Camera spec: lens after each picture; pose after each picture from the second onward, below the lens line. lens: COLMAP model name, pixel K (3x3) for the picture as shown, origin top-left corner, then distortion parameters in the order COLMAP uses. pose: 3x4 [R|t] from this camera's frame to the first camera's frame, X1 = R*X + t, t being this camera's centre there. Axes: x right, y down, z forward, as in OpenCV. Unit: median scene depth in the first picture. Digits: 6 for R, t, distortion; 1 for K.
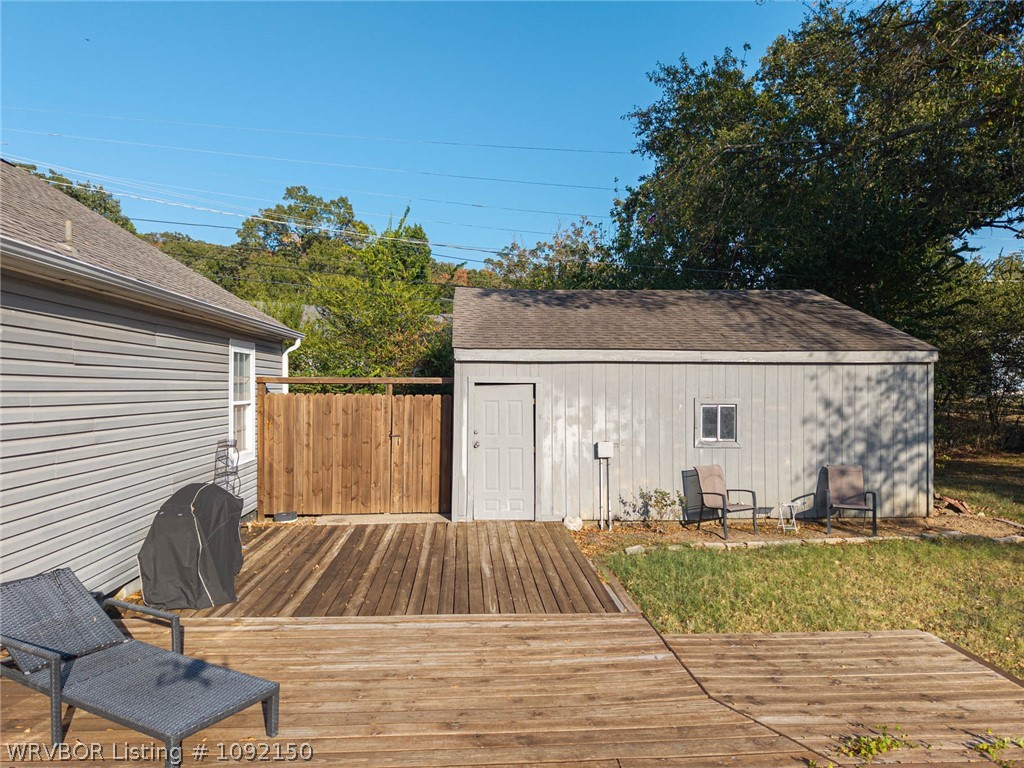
lens RADIAL K [[685.1, 0, 508.0], [0, 685.1, 382.7], [0, 0, 1]] dist [0.021383, -0.022136]
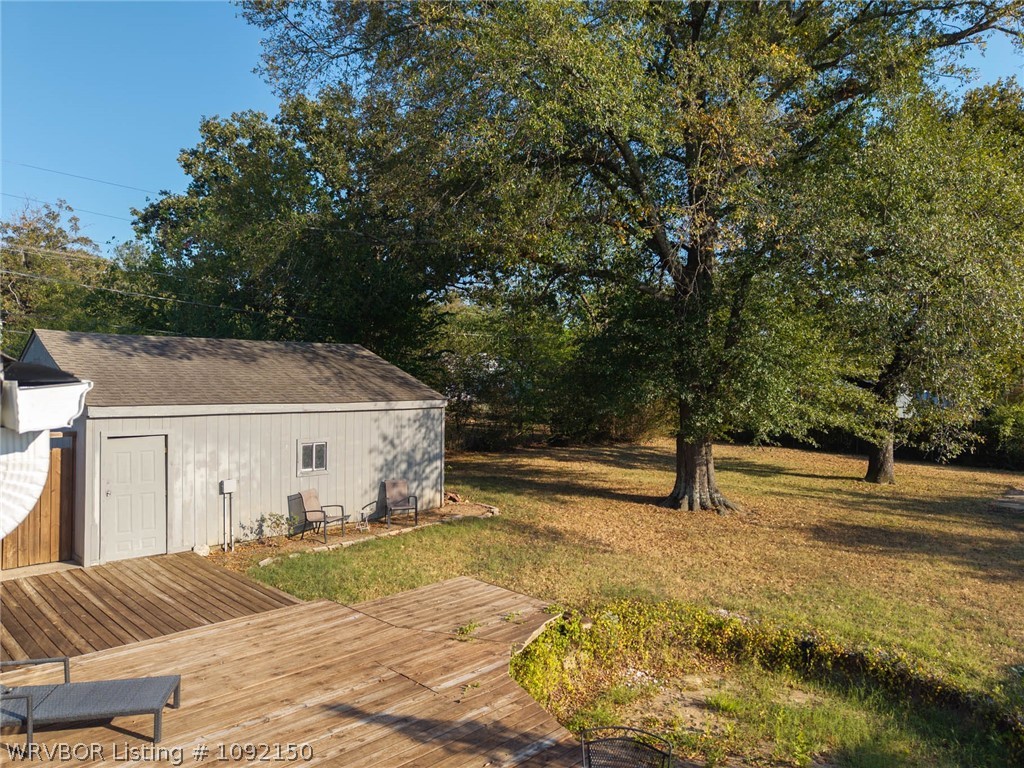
lens RADIAL K [[685.1, 0, 514.4], [0, 685.1, 379.0], [0, 0, 1]] dist [0.021383, -0.022136]
pose [[0.746889, 0.005059, 0.664930, -0.285774], [-0.002815, 0.999986, -0.004446, -0.086441], [-0.664943, 0.001449, 0.746892, -0.250348]]
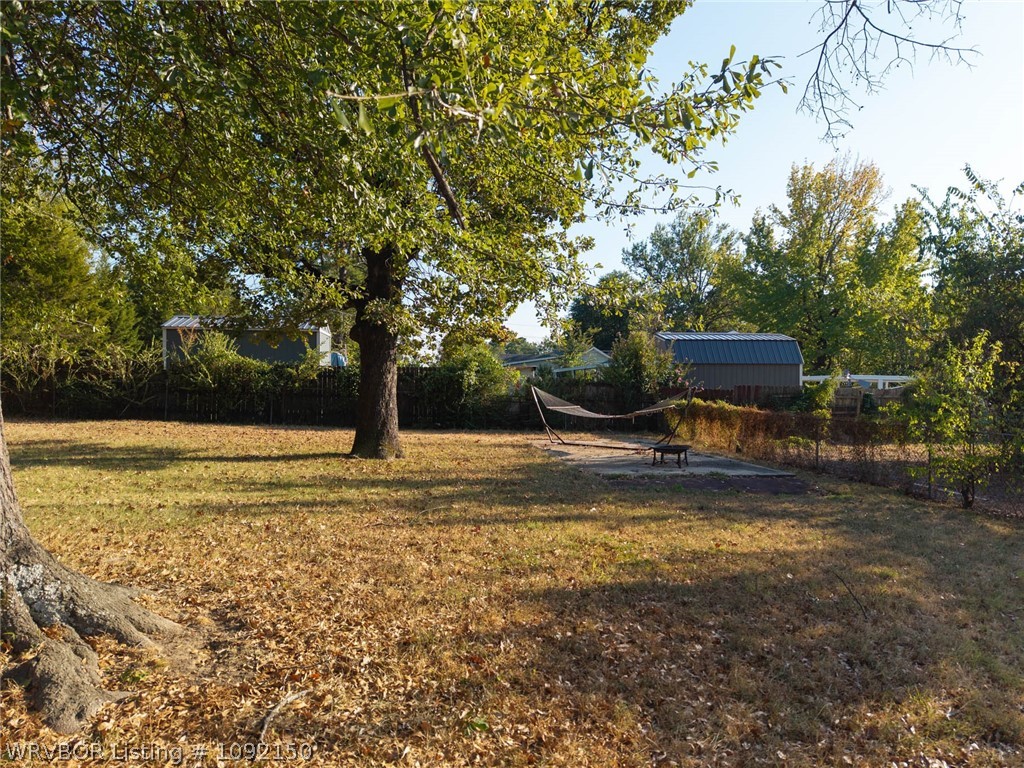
lens RADIAL K [[685.1, 0, 512.4], [0, 685.1, 381.0], [0, 0, 1]] dist [0.021383, -0.022136]
pose [[-0.076586, 0.000687, 0.997063, 0.939603], [-0.007039, 0.999974, -0.001230, 0.111115], [-0.997038, -0.007113, -0.076579, 0.519312]]
